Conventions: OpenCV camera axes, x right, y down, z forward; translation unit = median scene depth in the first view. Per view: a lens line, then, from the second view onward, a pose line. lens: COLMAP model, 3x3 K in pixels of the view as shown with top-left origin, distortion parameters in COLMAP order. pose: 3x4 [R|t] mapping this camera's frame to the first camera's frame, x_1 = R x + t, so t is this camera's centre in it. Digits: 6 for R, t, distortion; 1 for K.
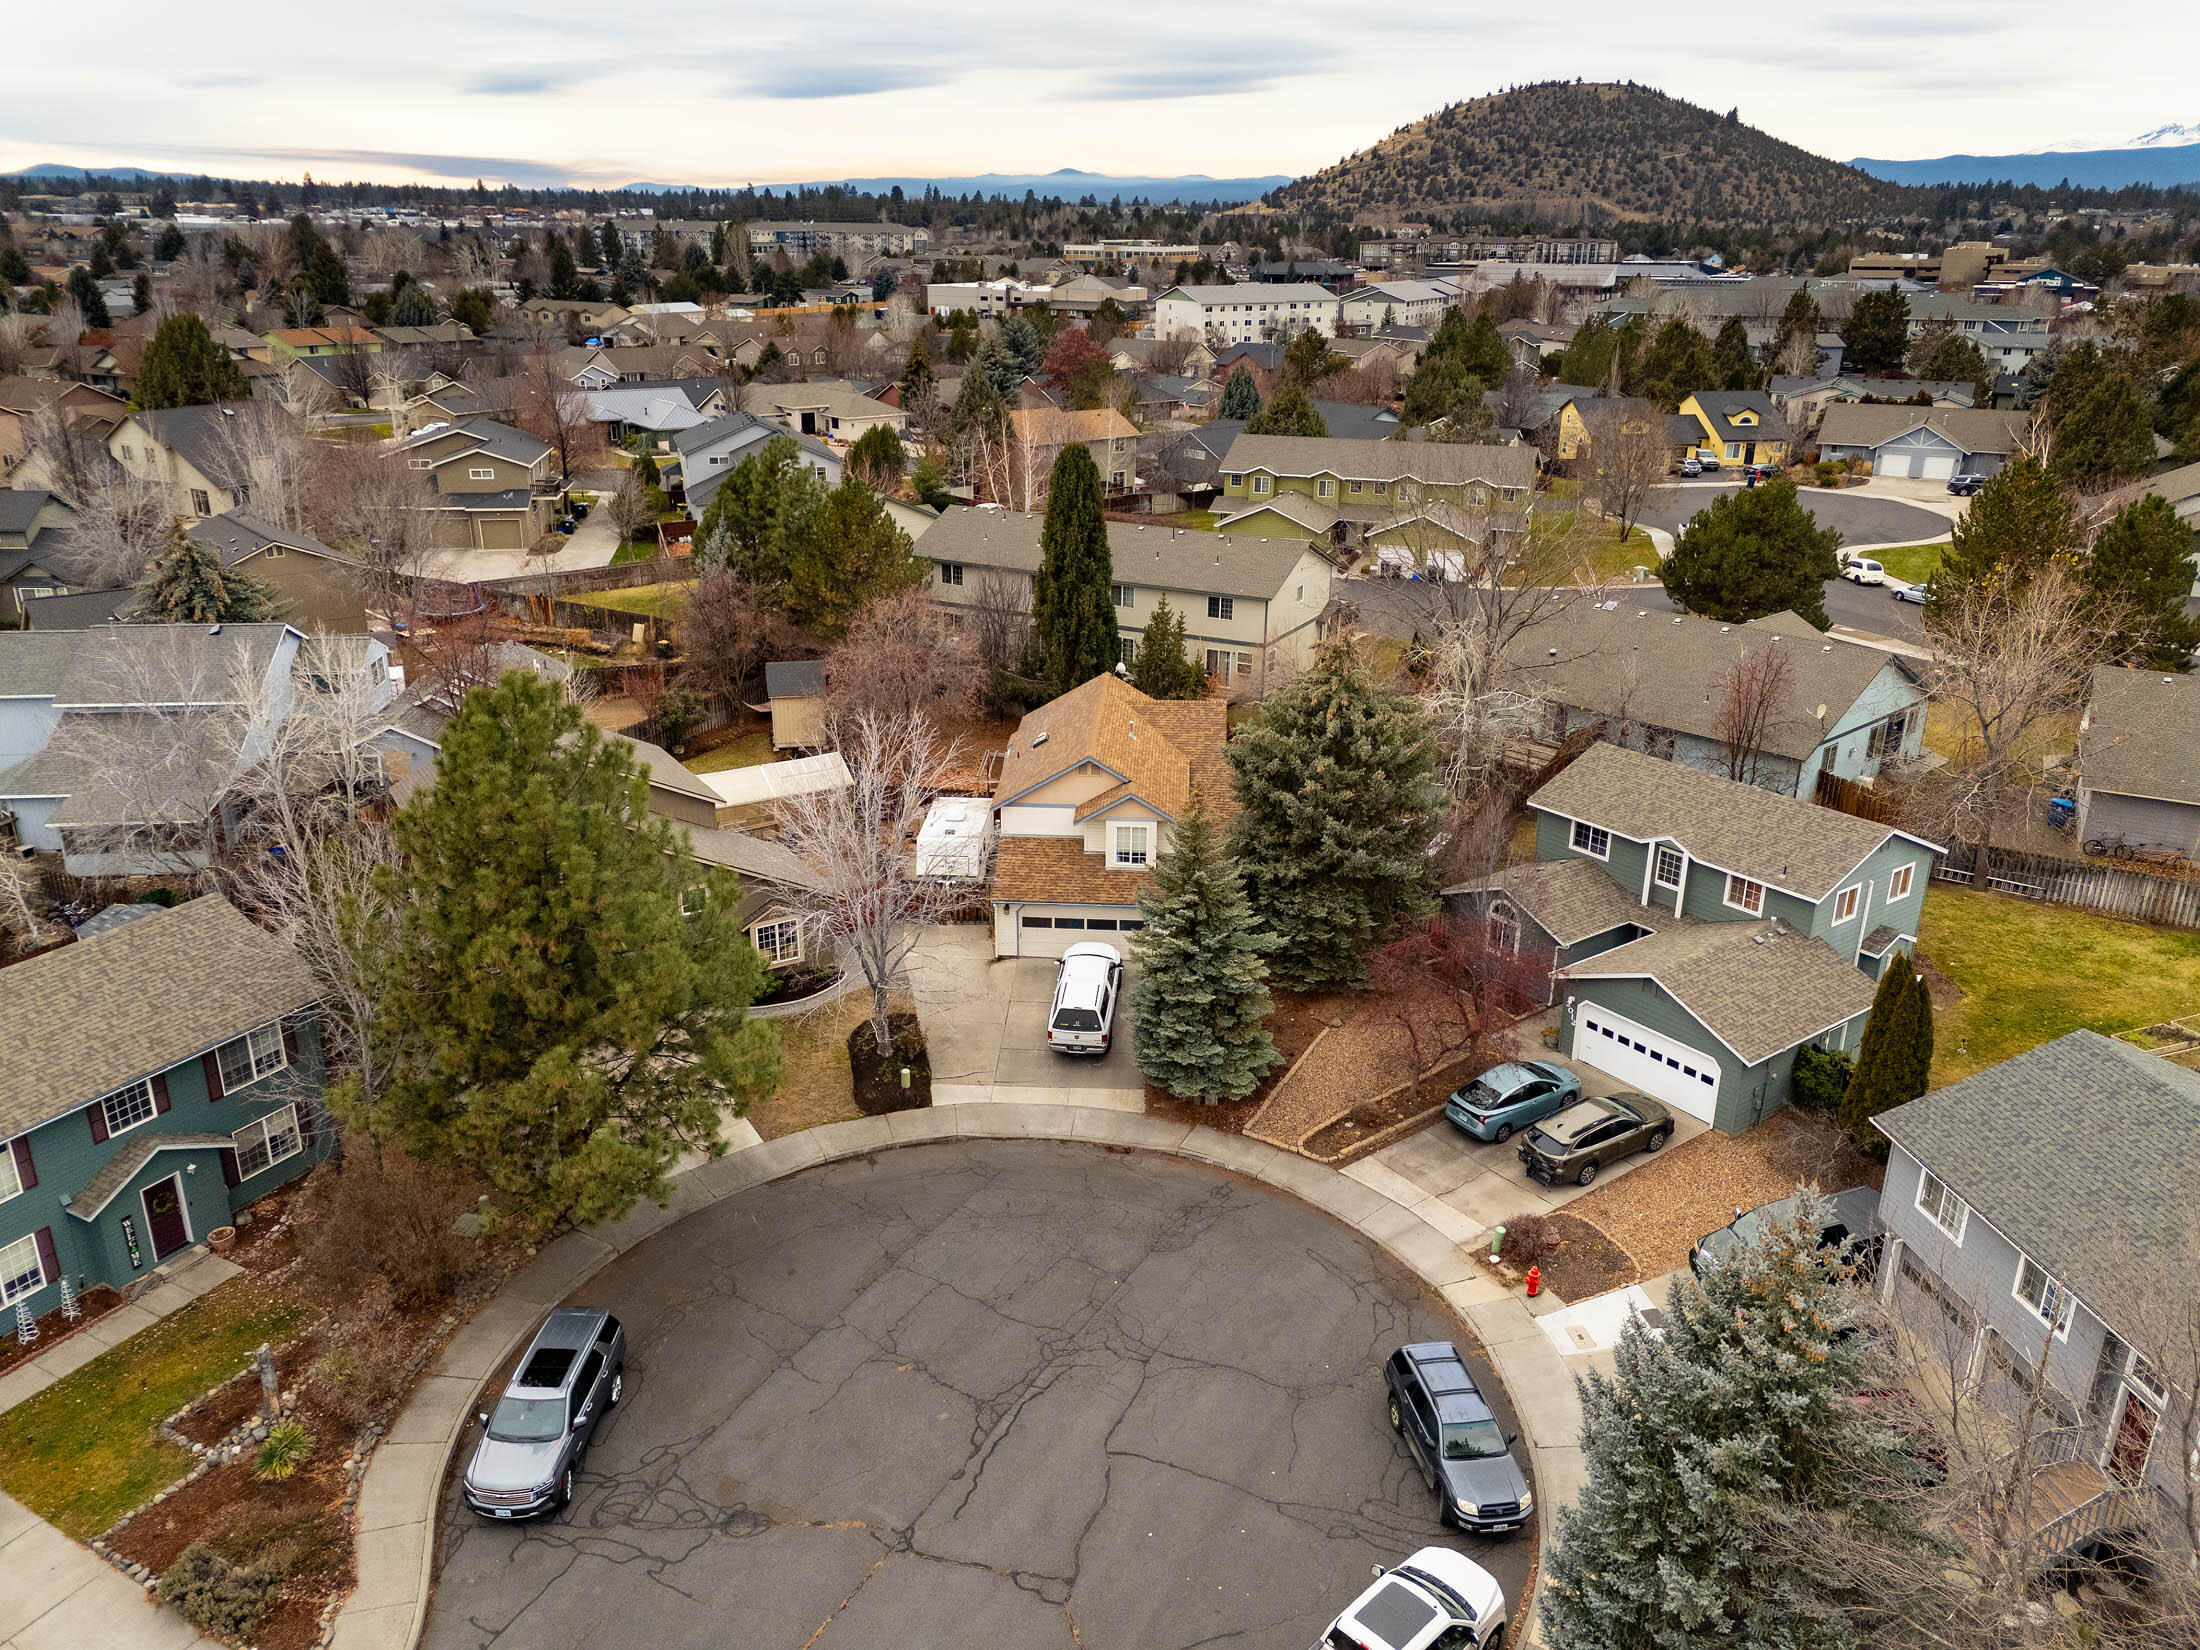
lens RADIAL K [[1617.4, 0, 1107.0], [0, 1617.4, 802.4], [0, 0, 1]] dist [0.072793, -0.063236]
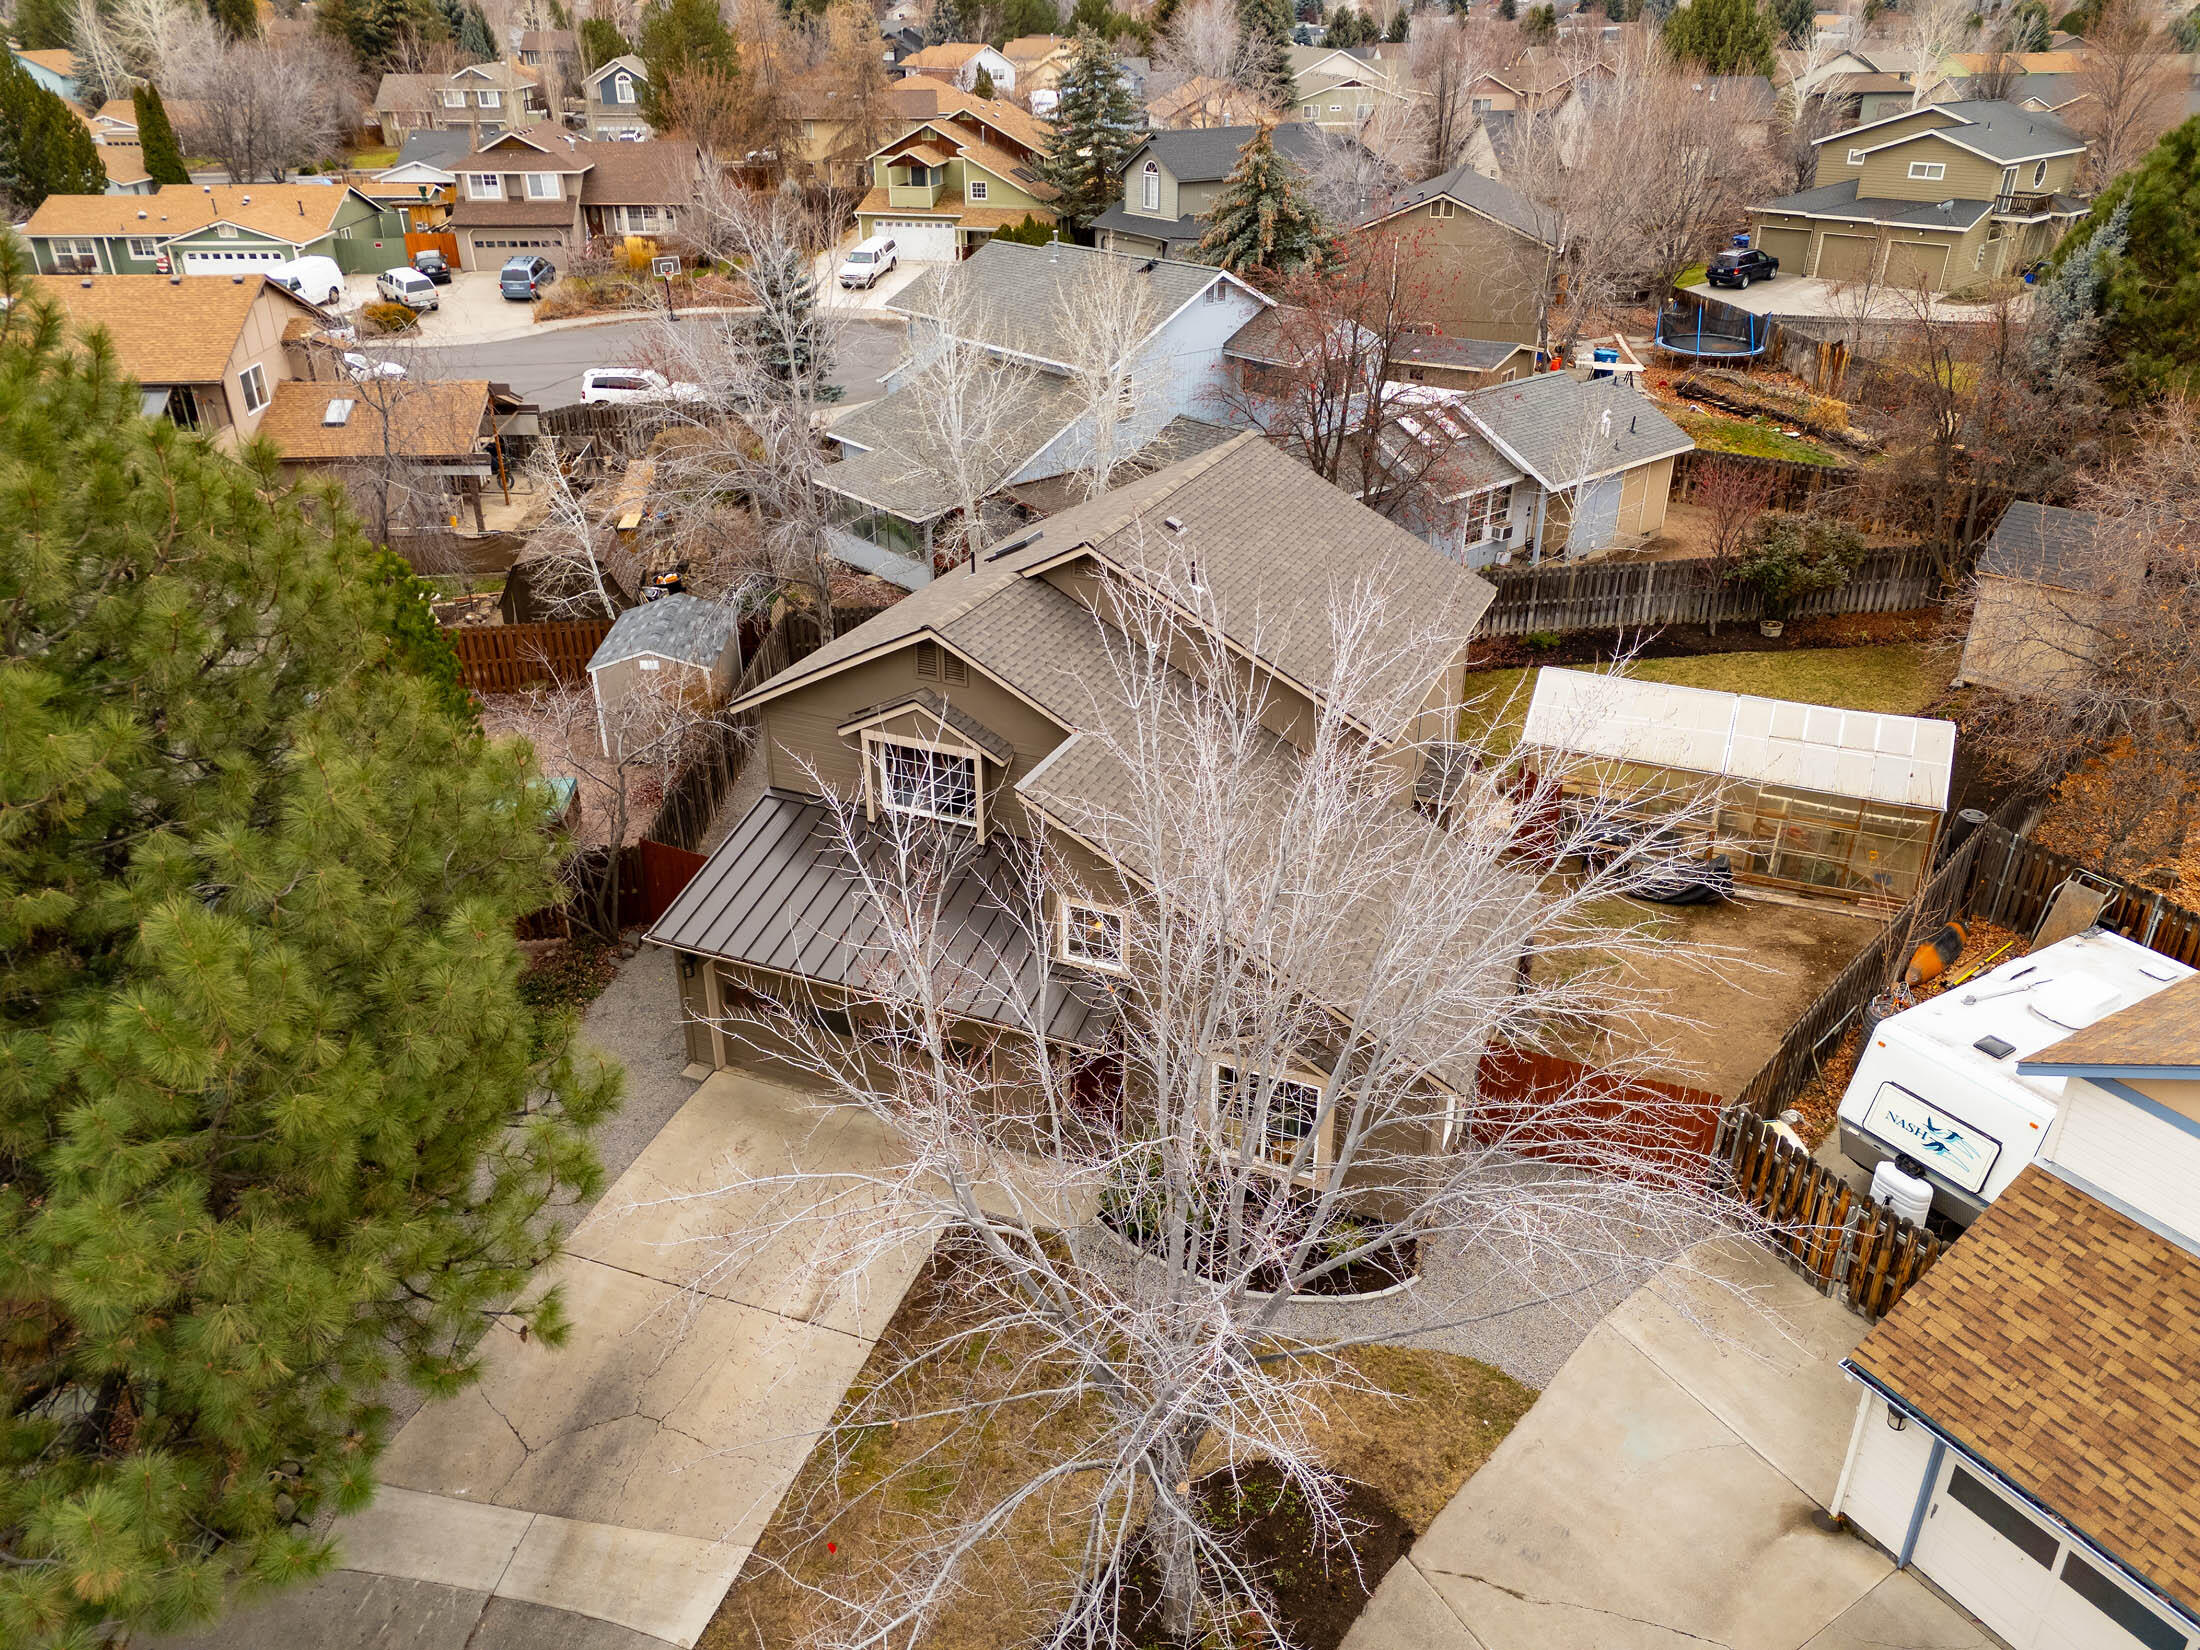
lens RADIAL K [[1617.4, 0, 1080.7], [0, 1617.4, 815.6], [0, 0, 1]] dist [0.072793, -0.063236]
pose [[0.558194, 0.362263, -0.746448, 0.039189], [-0.272467, 0.929790, 0.247491, -0.070528], [0.783697, 0.065235, 0.617708, 0.774351]]
